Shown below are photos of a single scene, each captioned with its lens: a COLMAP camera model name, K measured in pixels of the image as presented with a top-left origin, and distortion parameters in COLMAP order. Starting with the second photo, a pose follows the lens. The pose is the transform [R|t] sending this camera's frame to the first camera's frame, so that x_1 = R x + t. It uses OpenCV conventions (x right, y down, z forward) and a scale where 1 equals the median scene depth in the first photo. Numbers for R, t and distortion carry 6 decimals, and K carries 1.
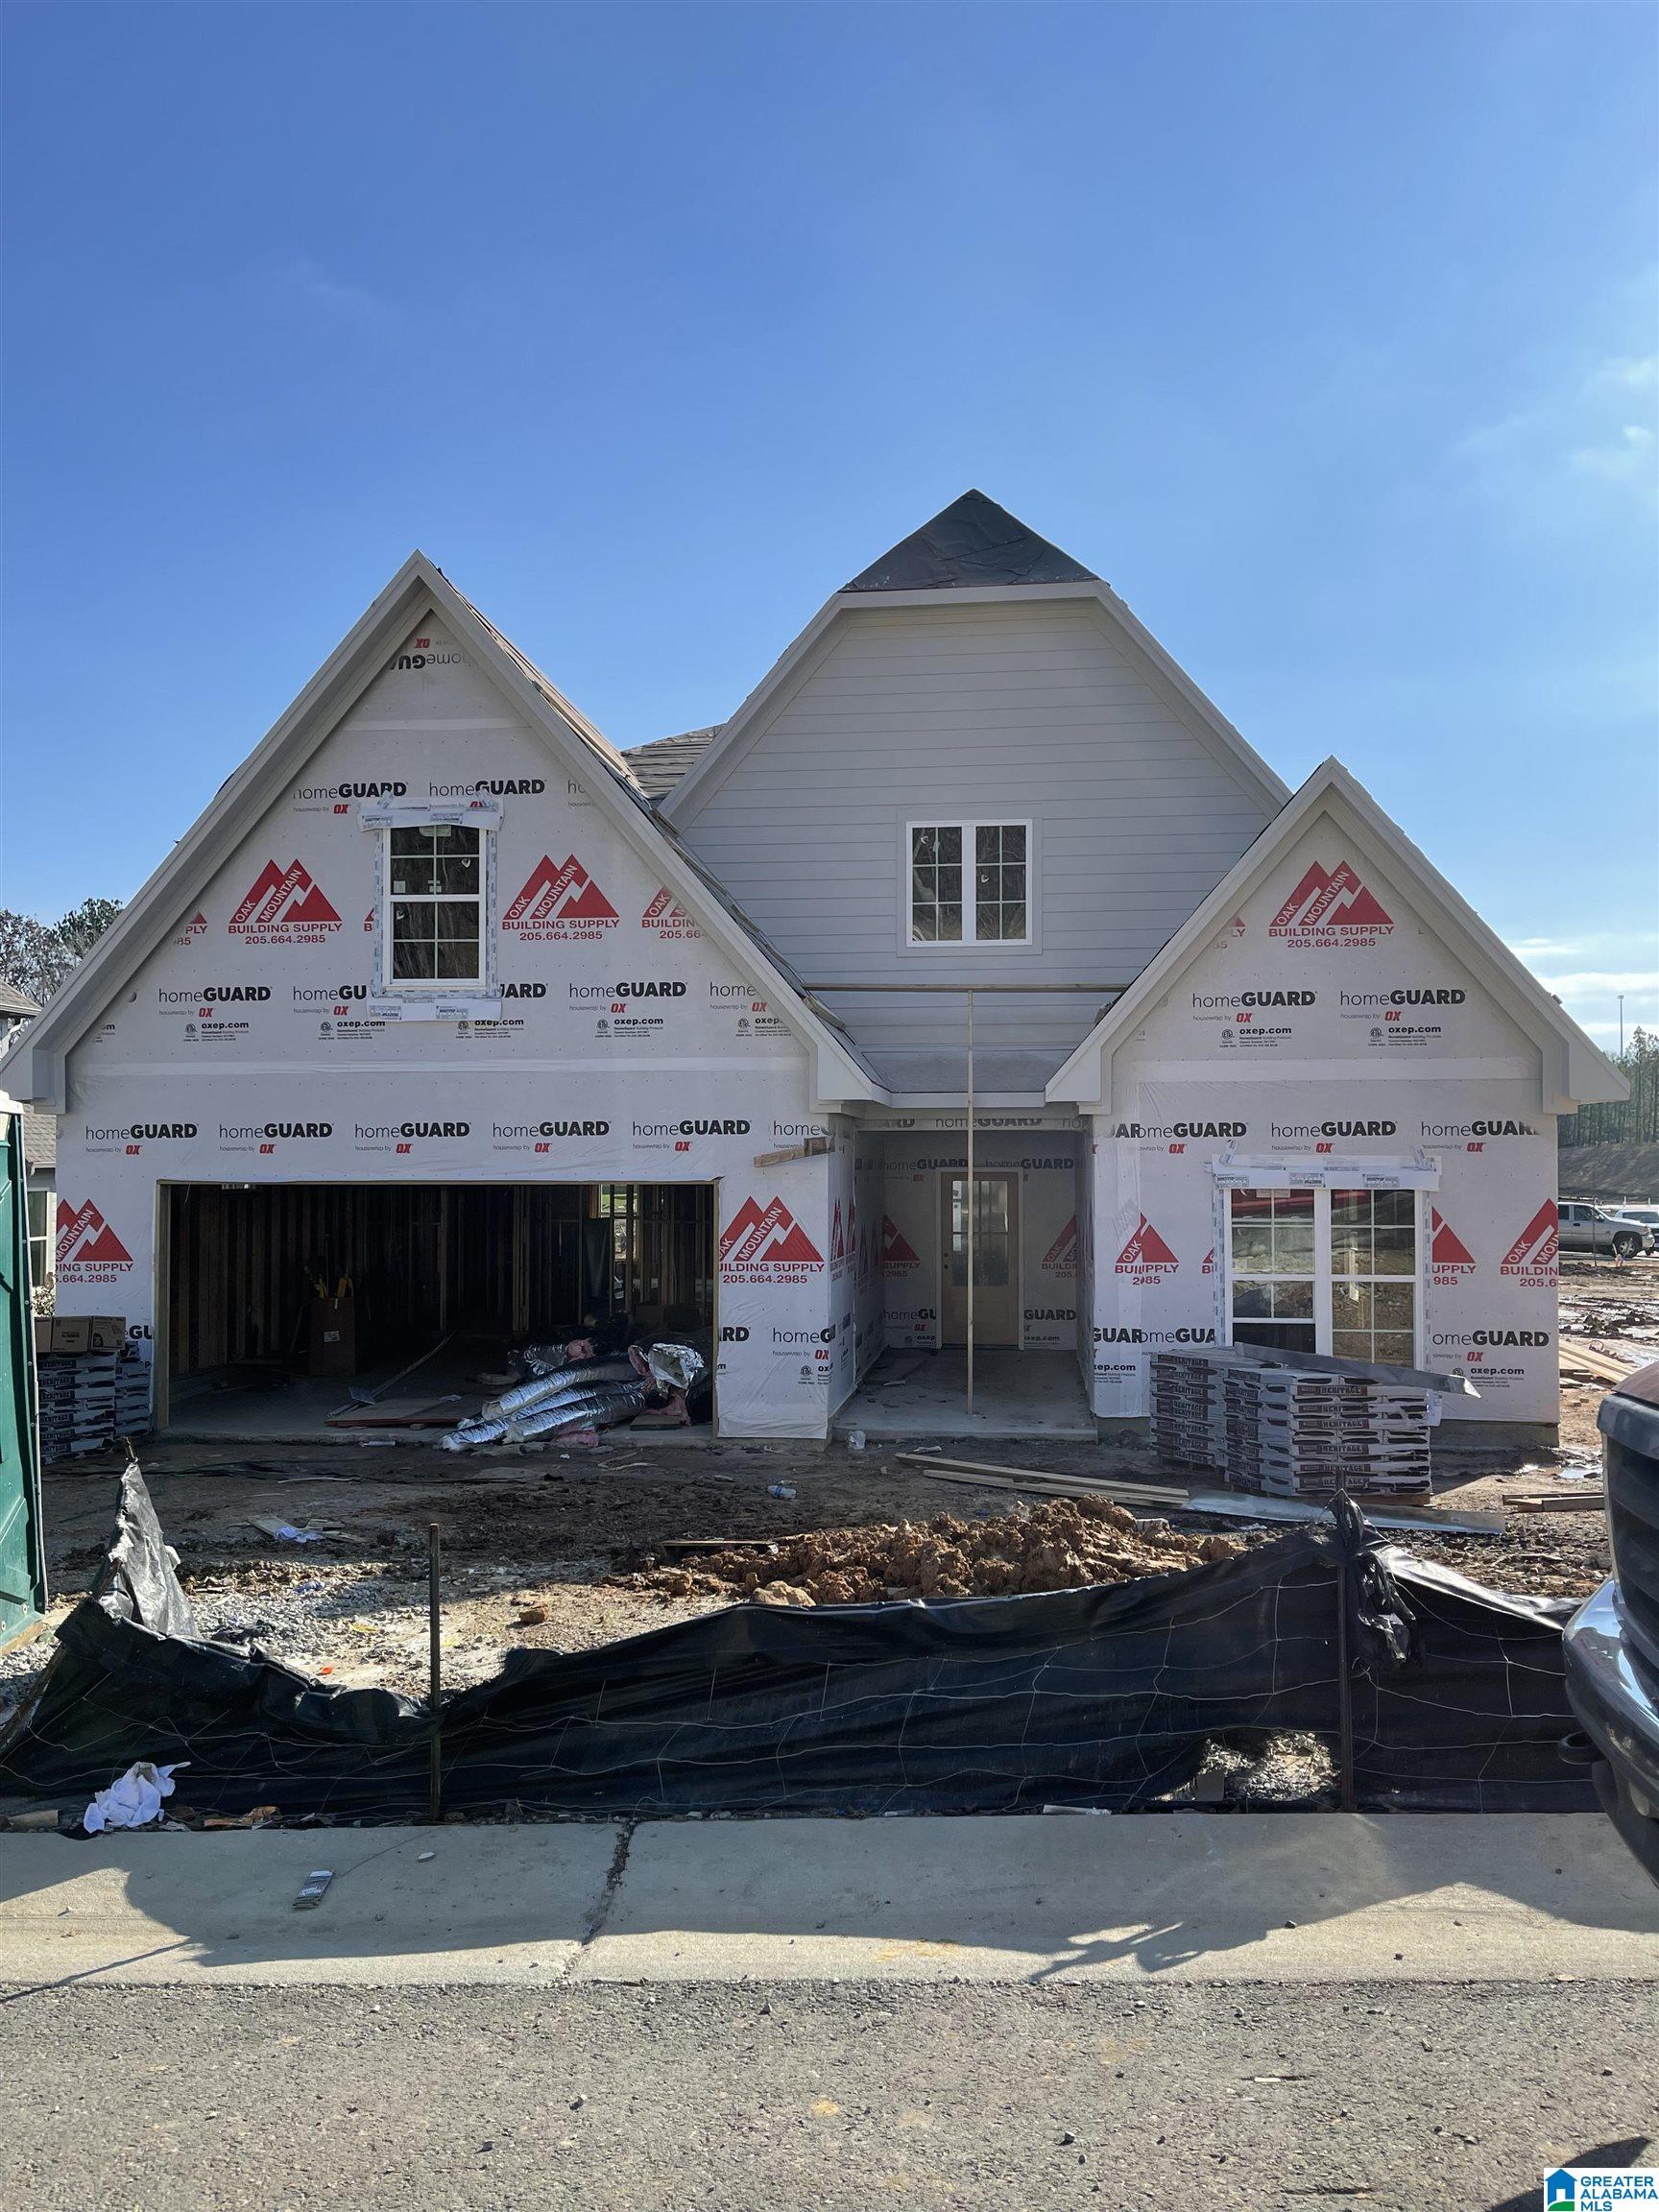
lens RADIAL K [[1671.7, 0, 814.7], [0, 1671.7, 1090.8], [0, 0, 1]] dist [0.062173, -0.066852]
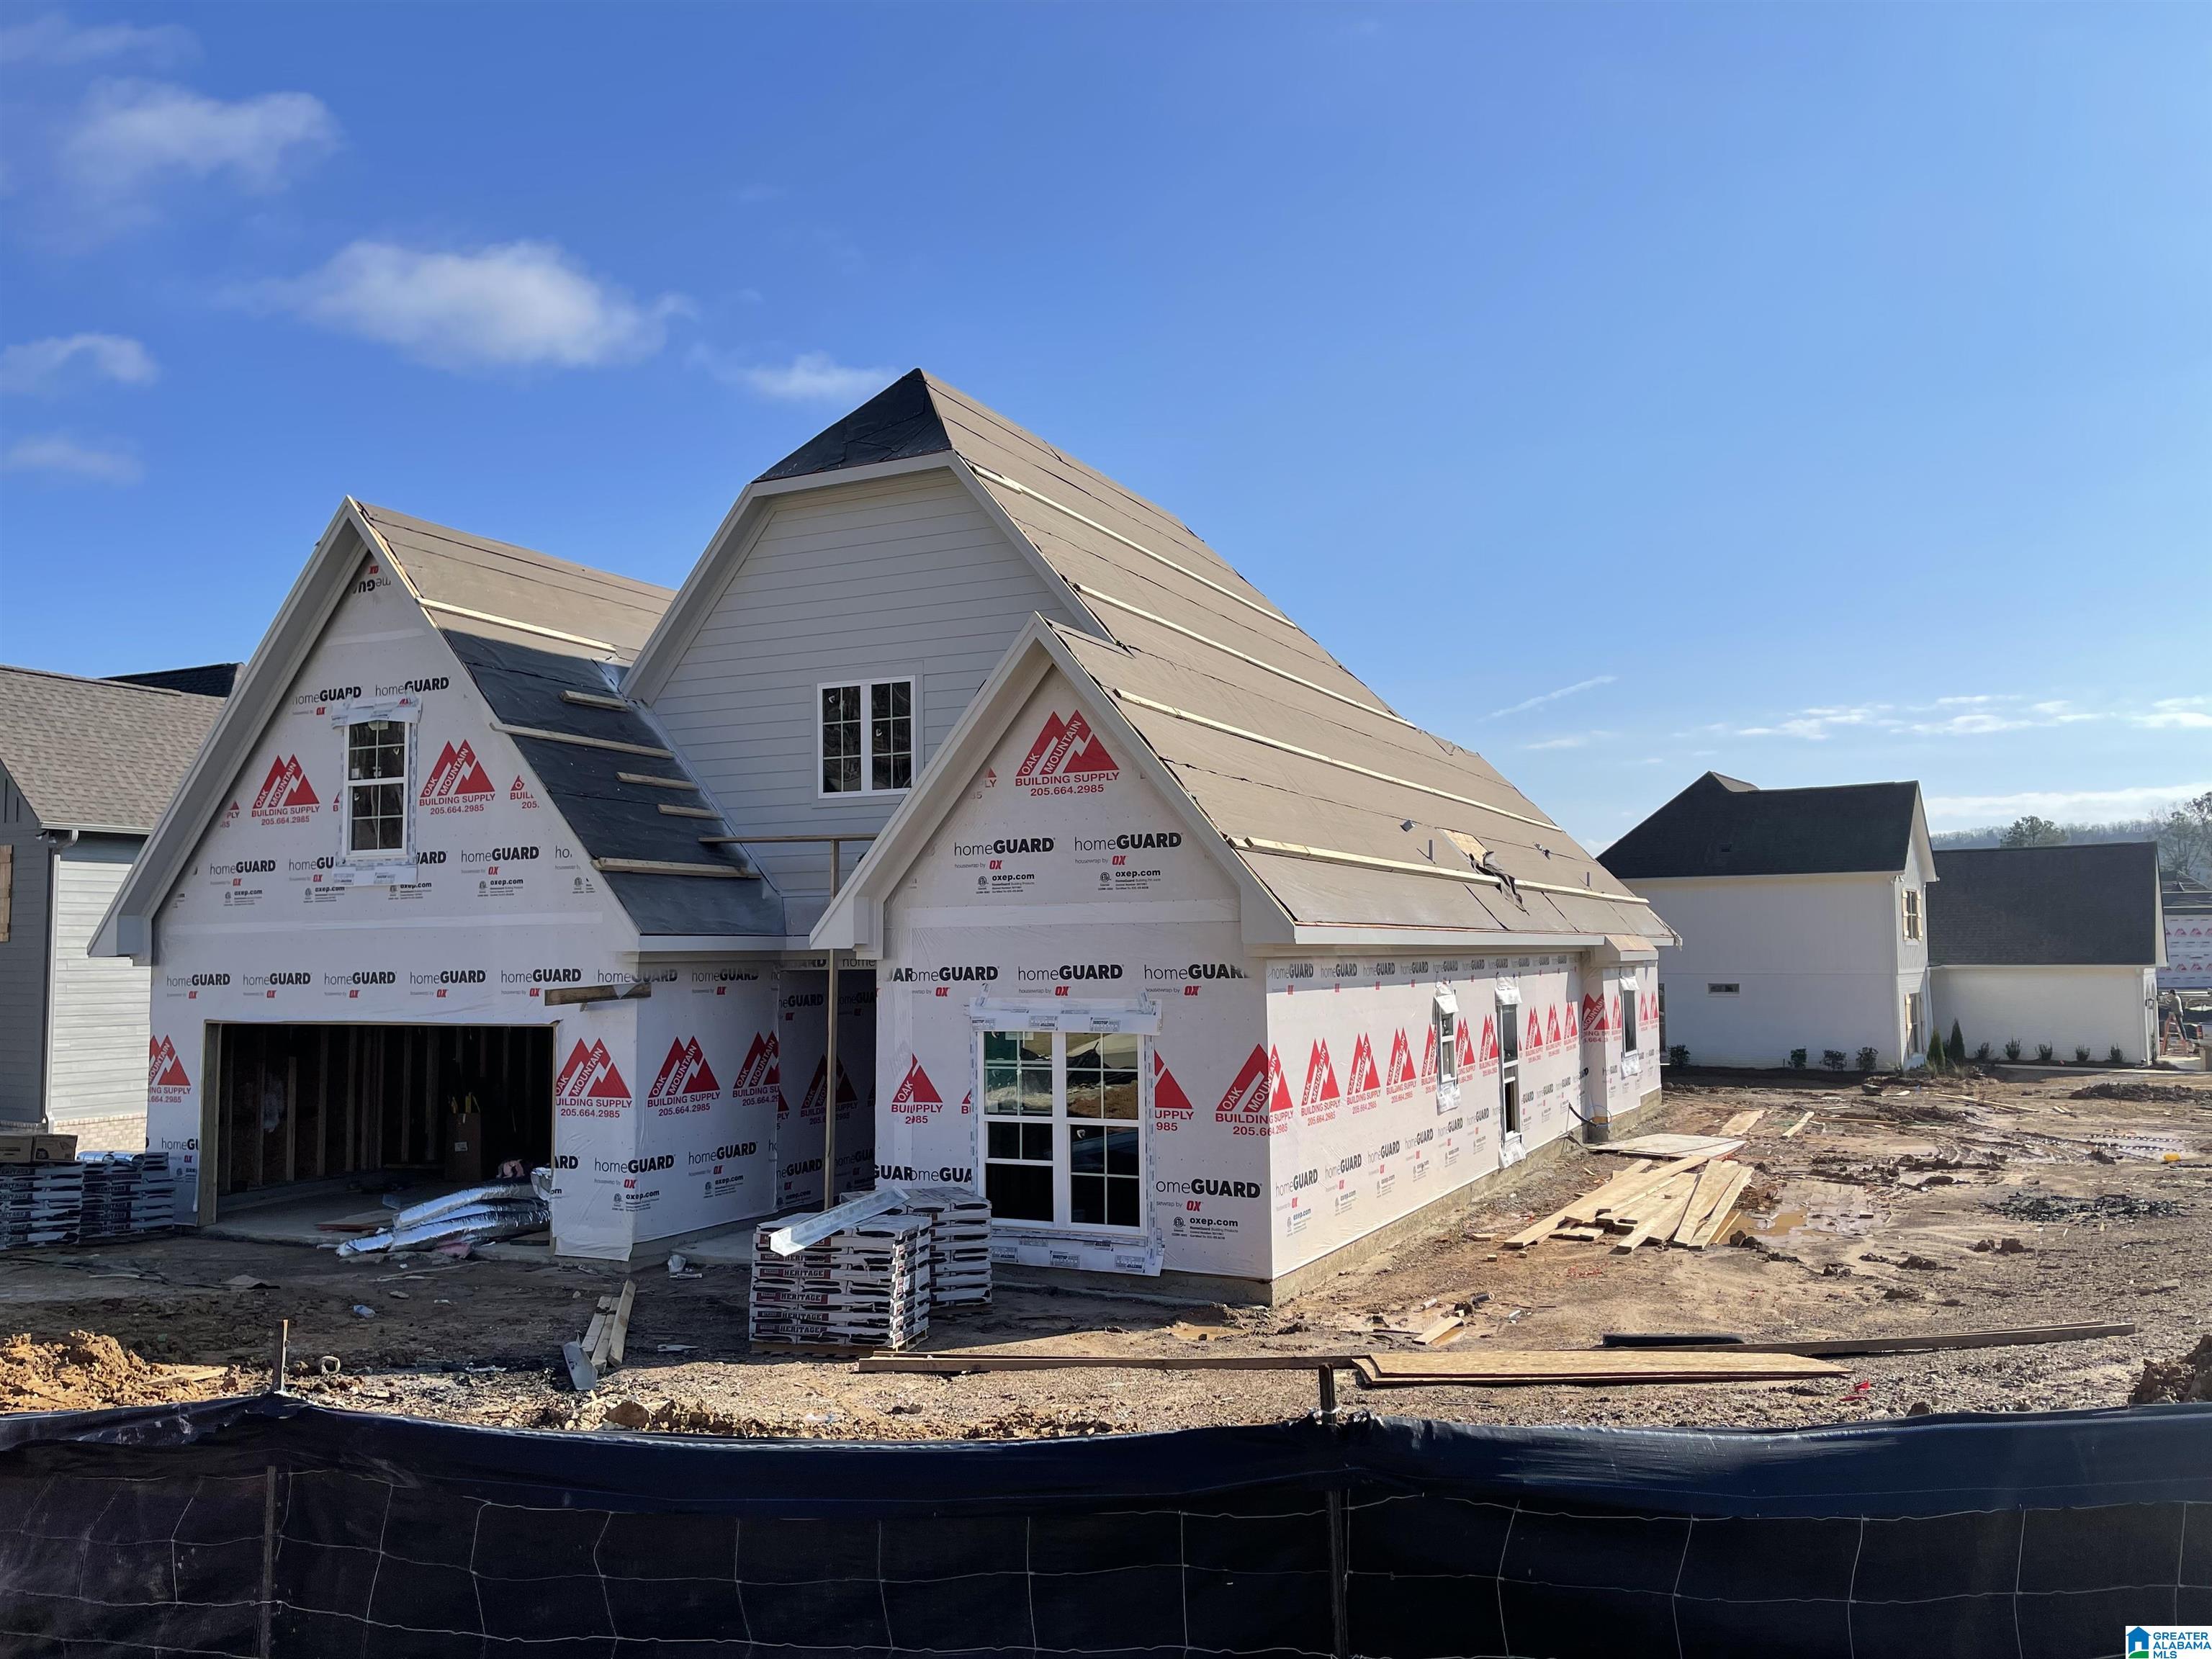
lens RADIAL K [[1671.7, 0, 1180.5], [0, 1671.7, 788.2], [0, 0, 1]] dist [0.062173, -0.066852]
pose [[0.942867, -0.040472, -0.330702, 0.706506], [0.023692, 0.998226, -0.054616, -0.031676], [0.332325, 0.043661, 0.942154, 0.063988]]
